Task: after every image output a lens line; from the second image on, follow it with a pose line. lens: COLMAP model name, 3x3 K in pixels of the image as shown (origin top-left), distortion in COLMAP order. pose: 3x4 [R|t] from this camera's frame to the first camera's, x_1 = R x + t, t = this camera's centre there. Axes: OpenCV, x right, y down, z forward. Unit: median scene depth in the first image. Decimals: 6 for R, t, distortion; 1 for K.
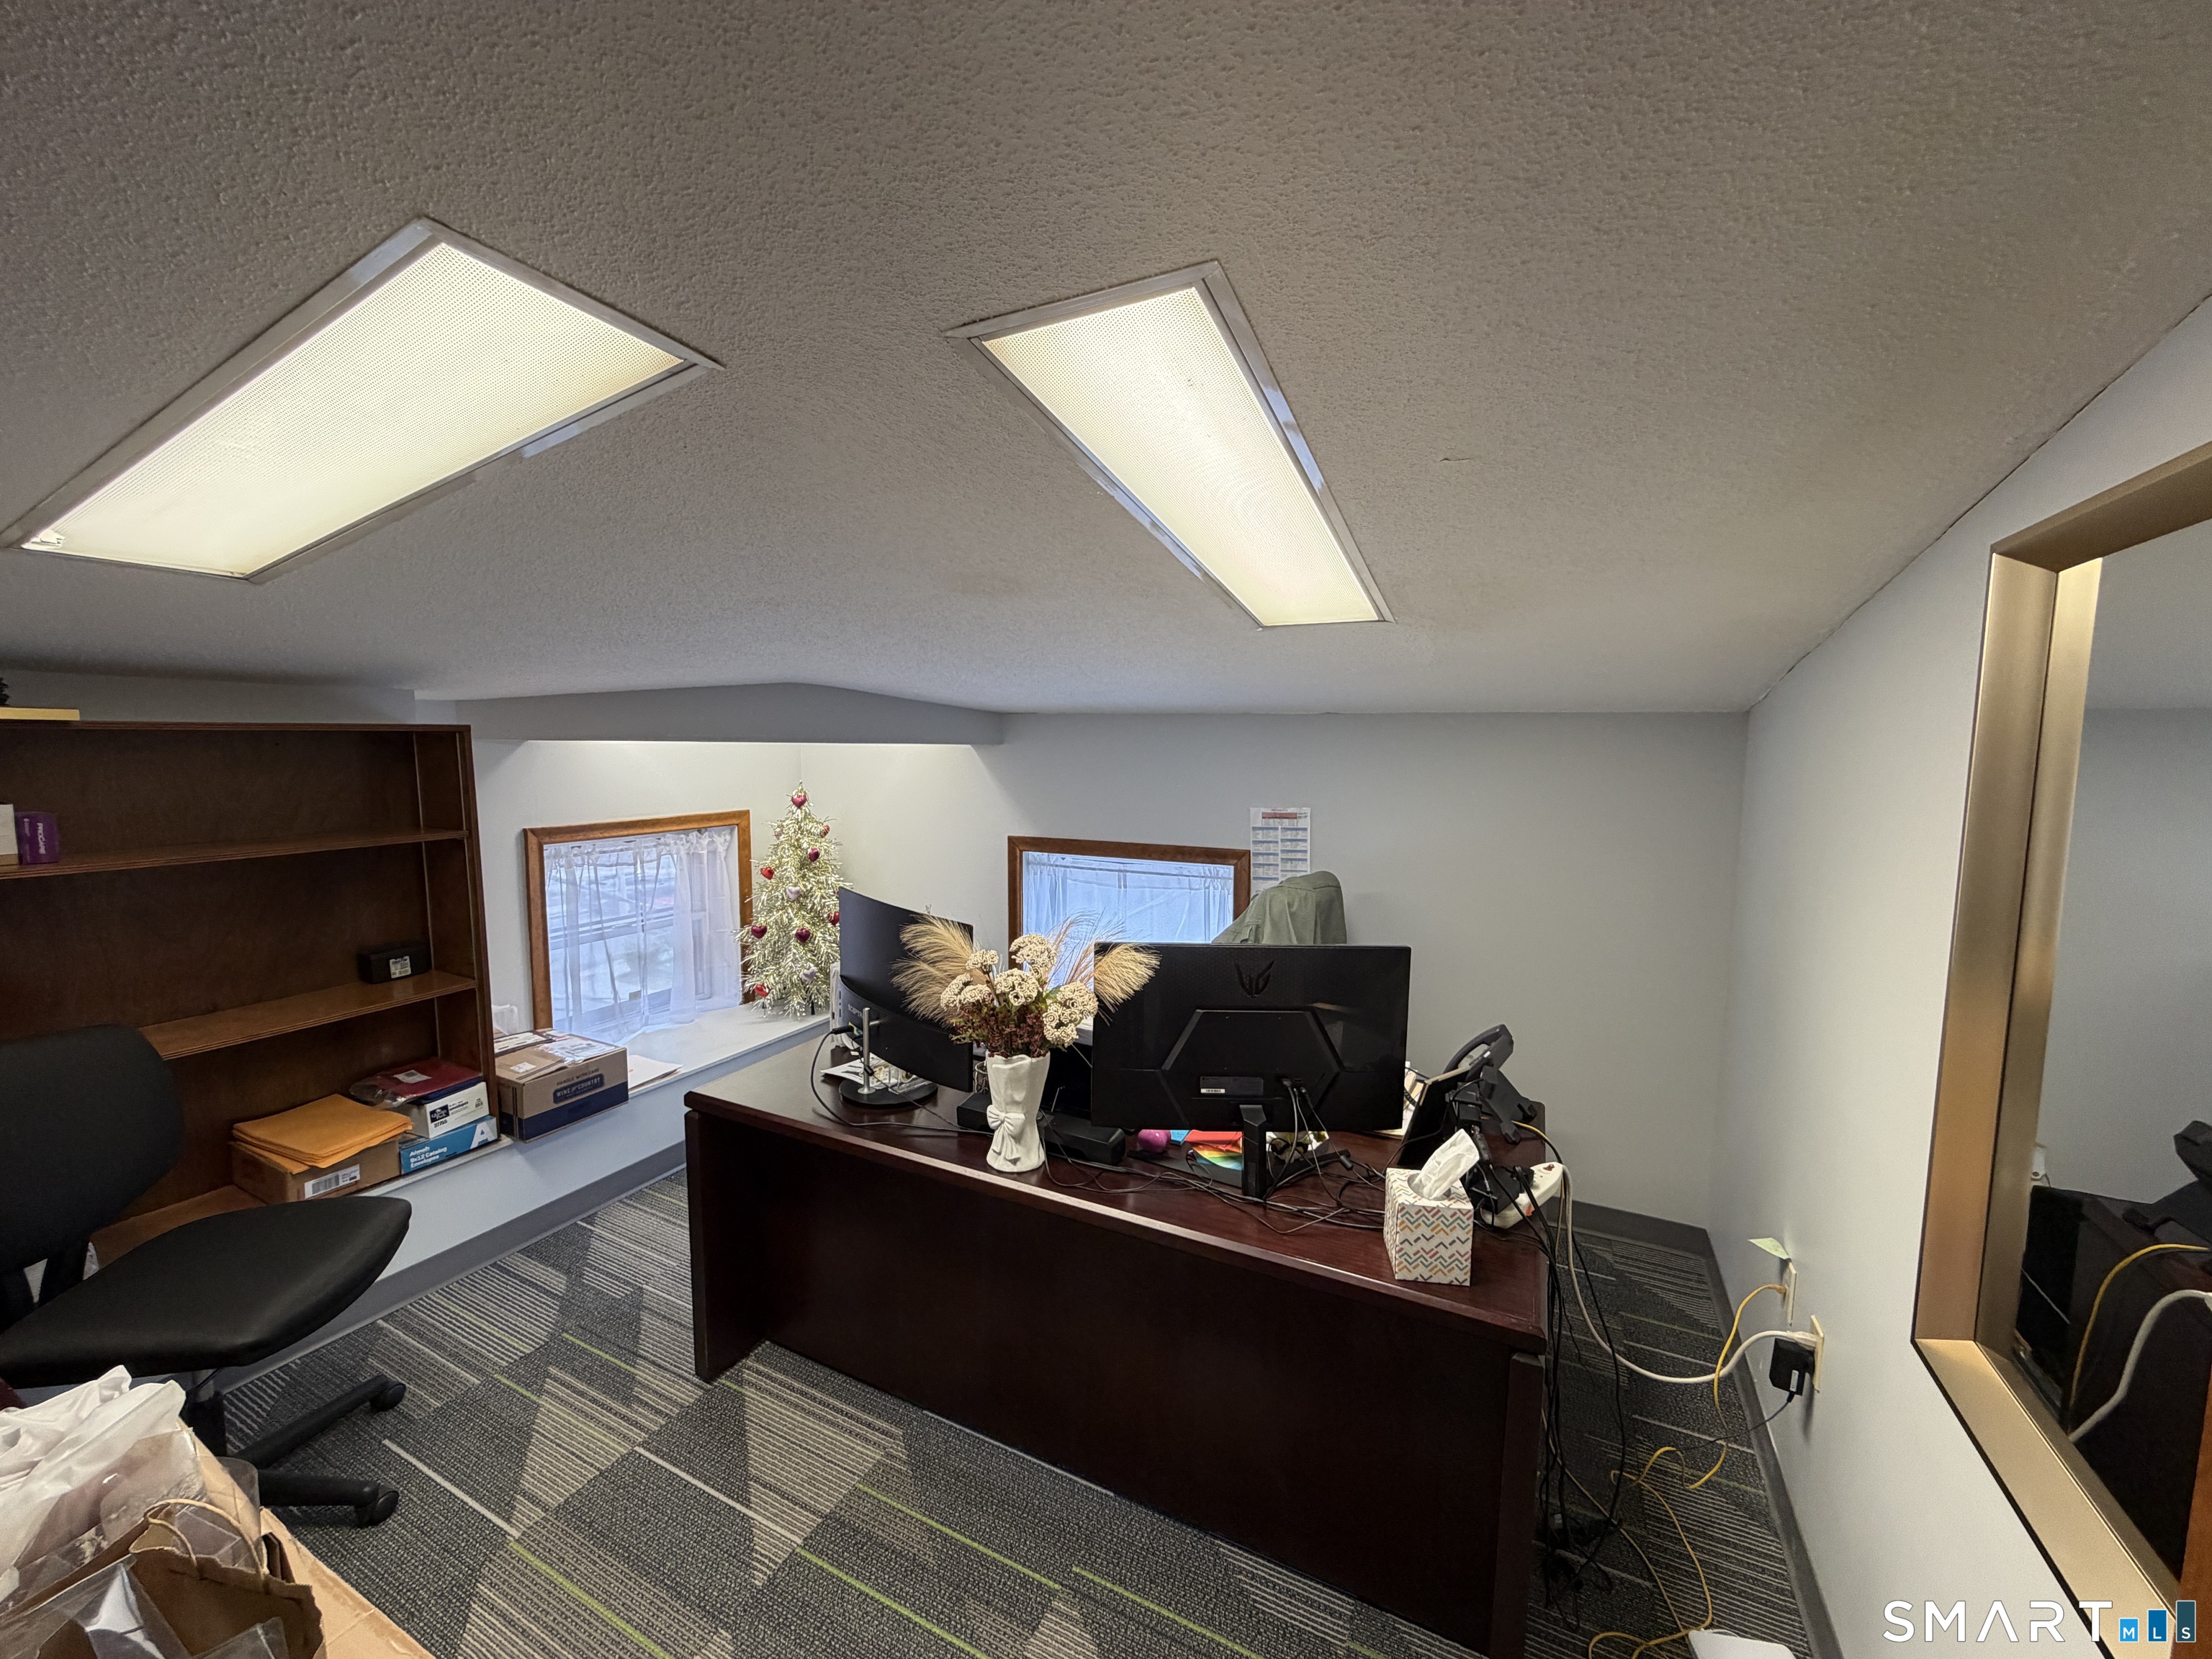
lens RADIAL K [[875.4, 0, 1097.3], [0, 875.4, 840.7], [0, 0, 1]] dist [-0.001038, 0.000660]
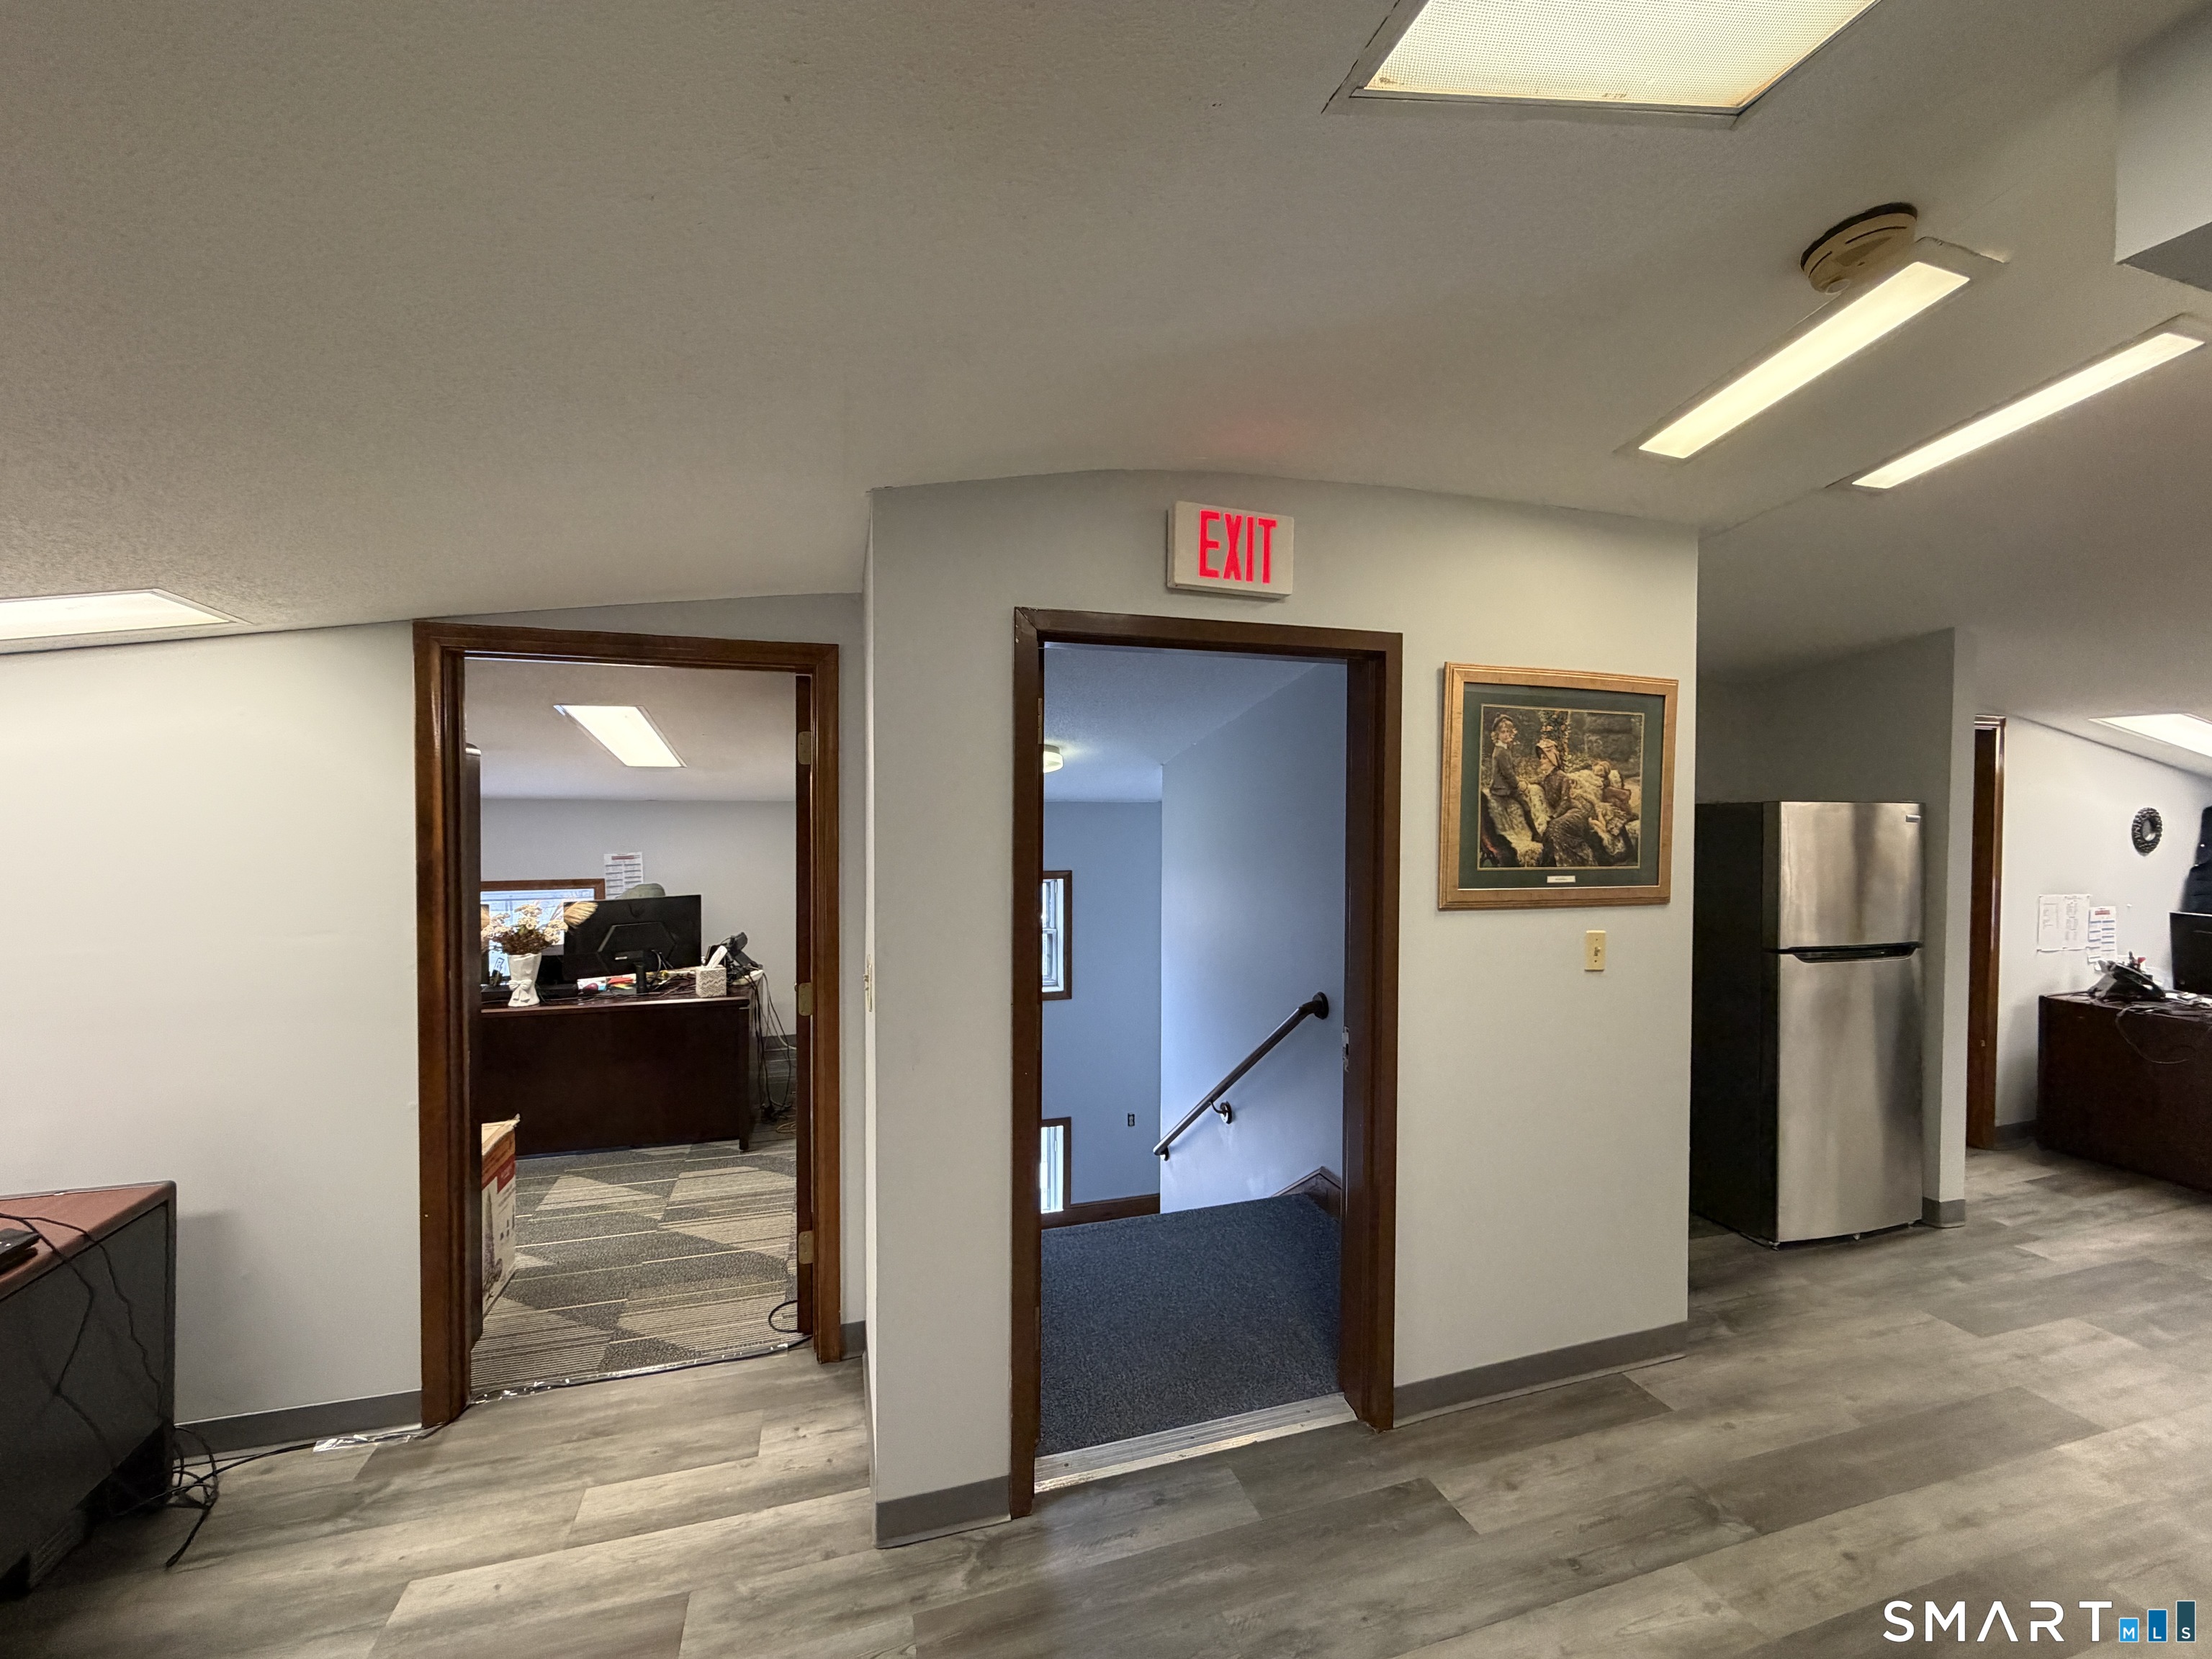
lens RADIAL K [[875.4, 0, 1105.5], [0, 875.4, 840.8], [0, 0, 1]] dist [-0.001038, 0.000660]
pose [[0.713868, -0.020466, 0.699981, -0.611657], [0.073879, 0.996196, -0.046218, 0.167841], [-0.696373, 0.084707, 0.712664, -1.734043]]
